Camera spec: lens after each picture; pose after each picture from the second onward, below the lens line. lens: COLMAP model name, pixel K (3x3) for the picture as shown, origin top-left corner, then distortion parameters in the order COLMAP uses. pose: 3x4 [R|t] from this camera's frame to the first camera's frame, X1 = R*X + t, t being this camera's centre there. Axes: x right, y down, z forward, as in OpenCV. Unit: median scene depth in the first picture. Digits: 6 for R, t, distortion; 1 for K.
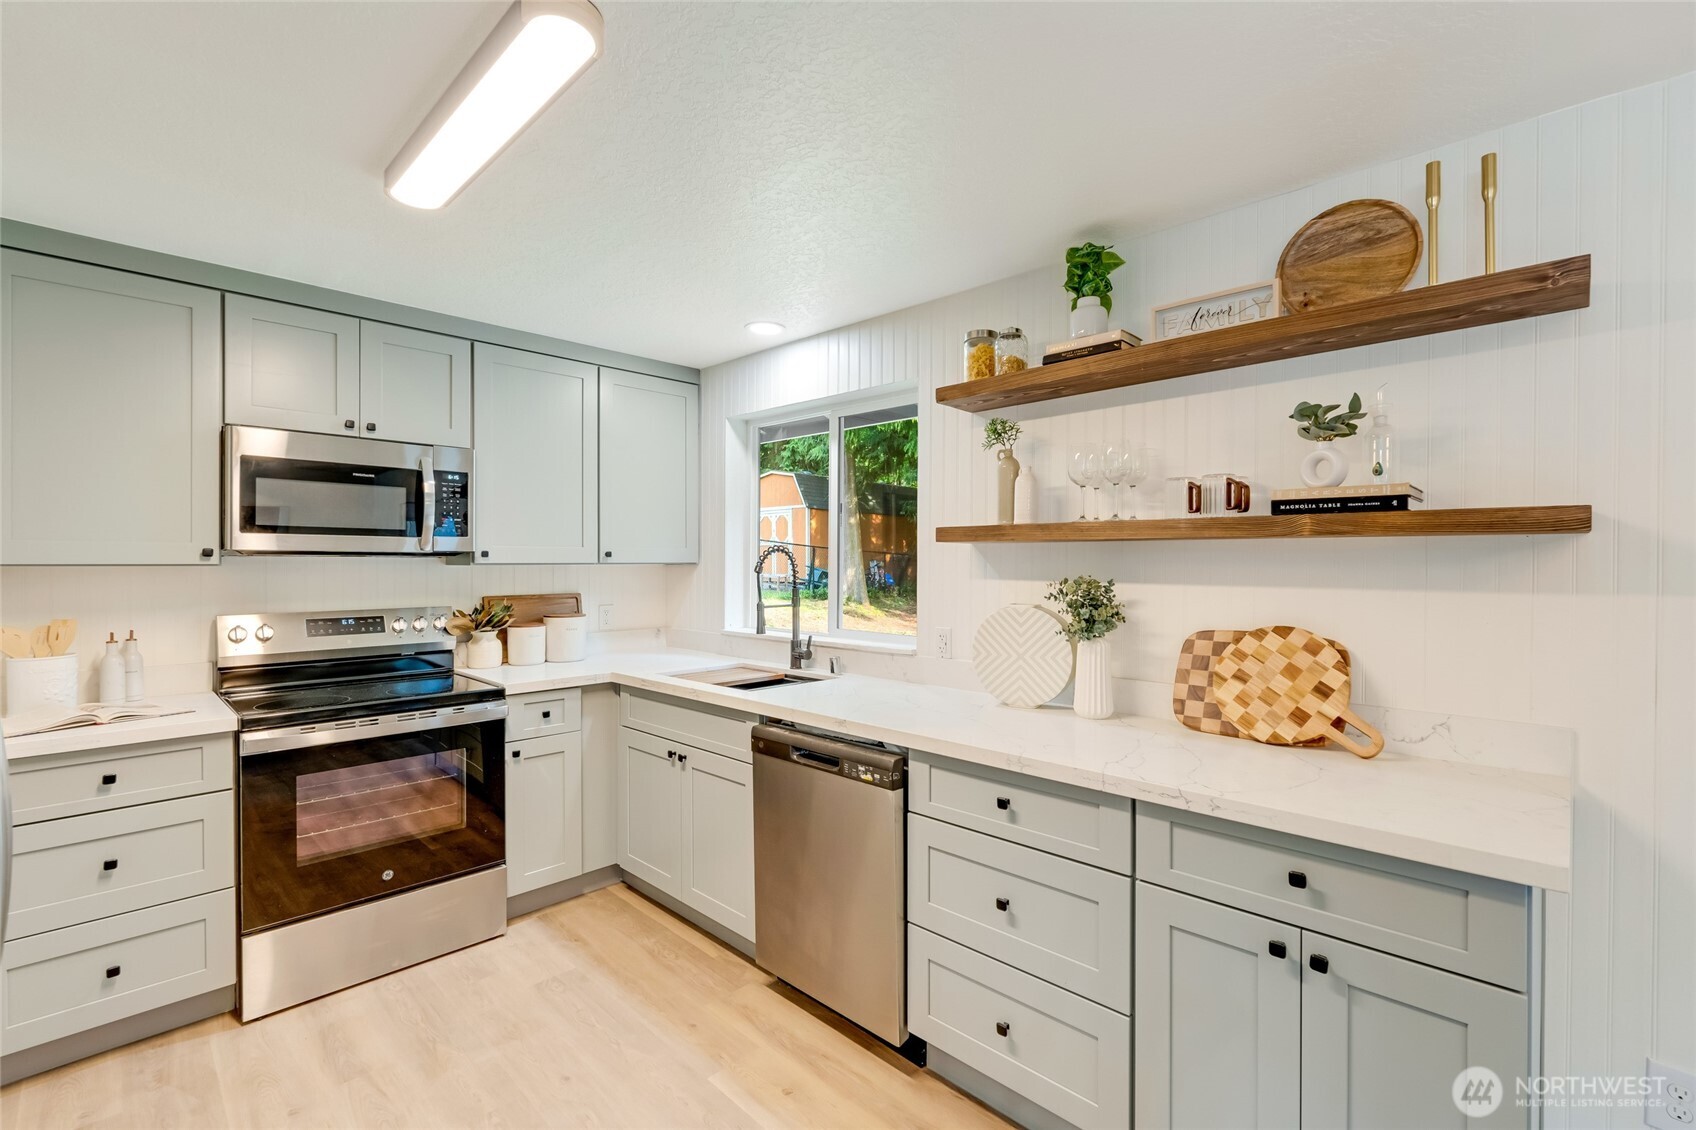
lens RADIAL K [[735.0, 0, 845.0], [0, 735.0, 566.7], [0, 0, 1]] dist [-0.005453, 0.001569]
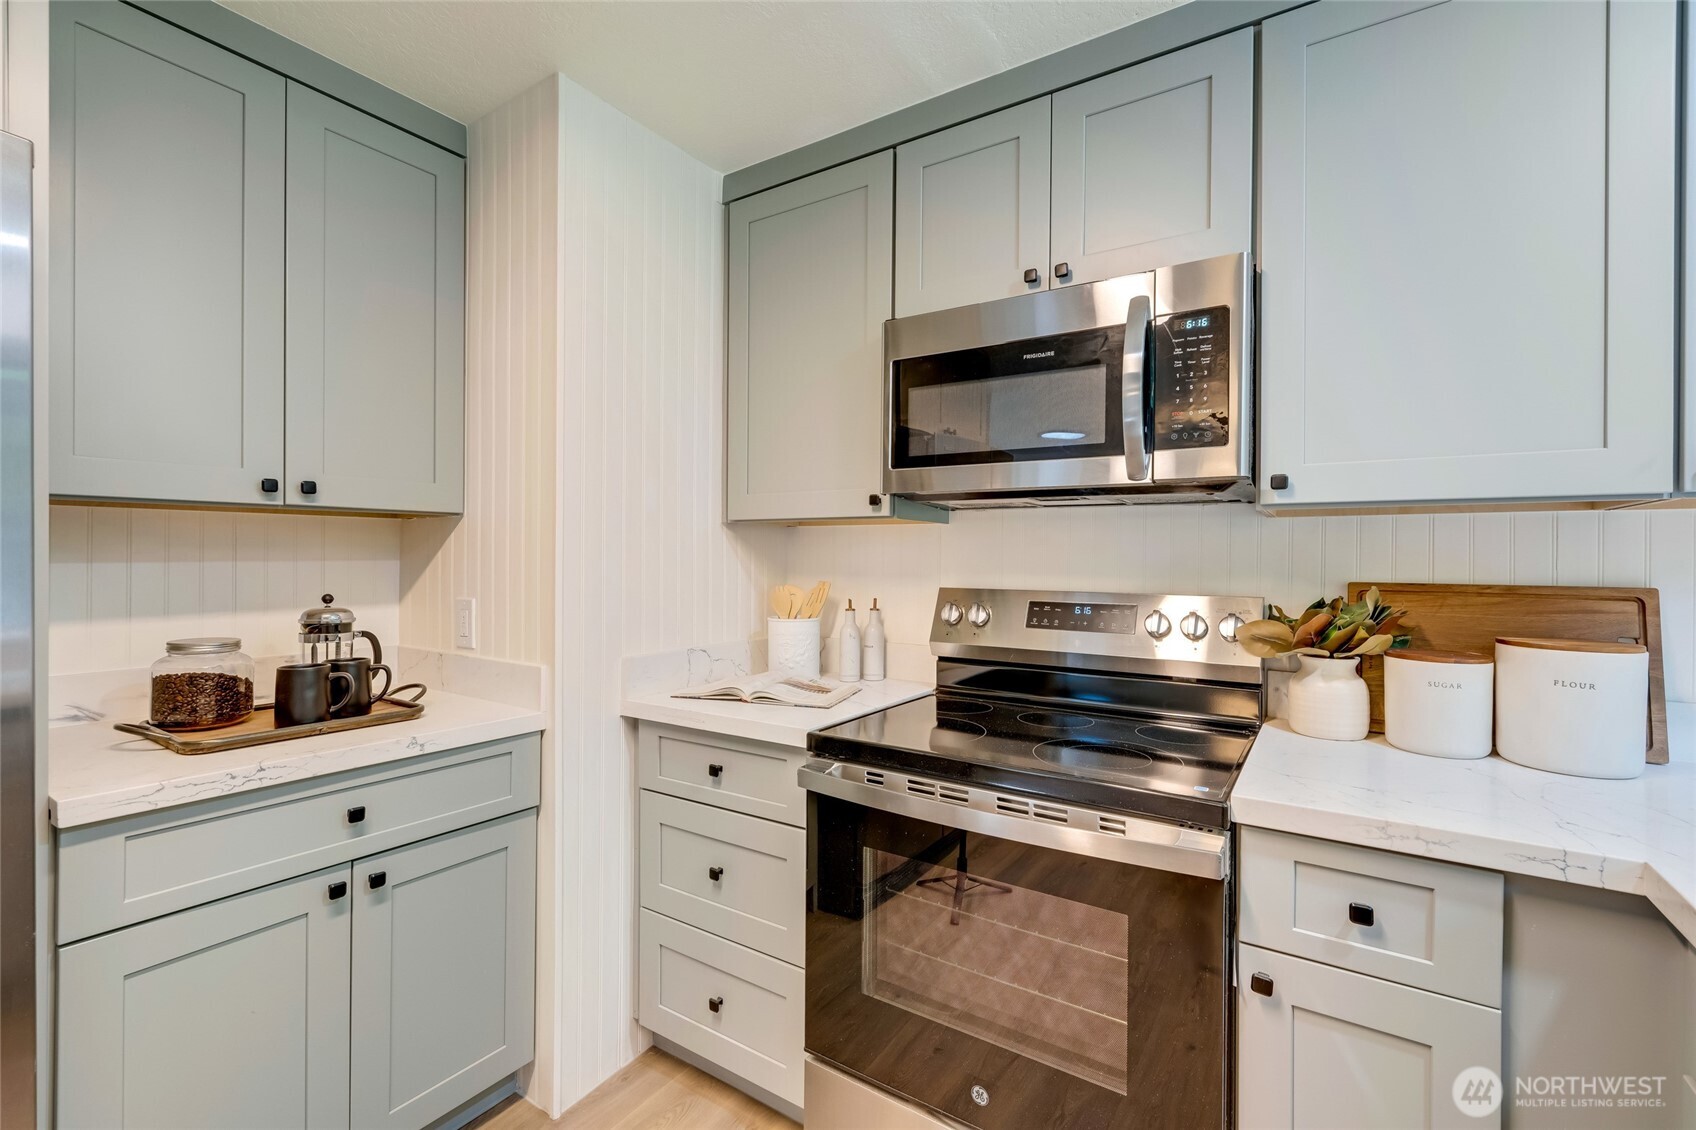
lens RADIAL K [[735.0, 0, 857.3], [0, 735.0, 554.6], [0, 0, 1]] dist [-0.005453, 0.001569]
pose [[0.197182, -0.001367, -0.980366, -0.133146], [-0.012740, 0.999911, -0.003957, 0.039706], [0.980284, 0.013270, 0.197147, 0.834802]]
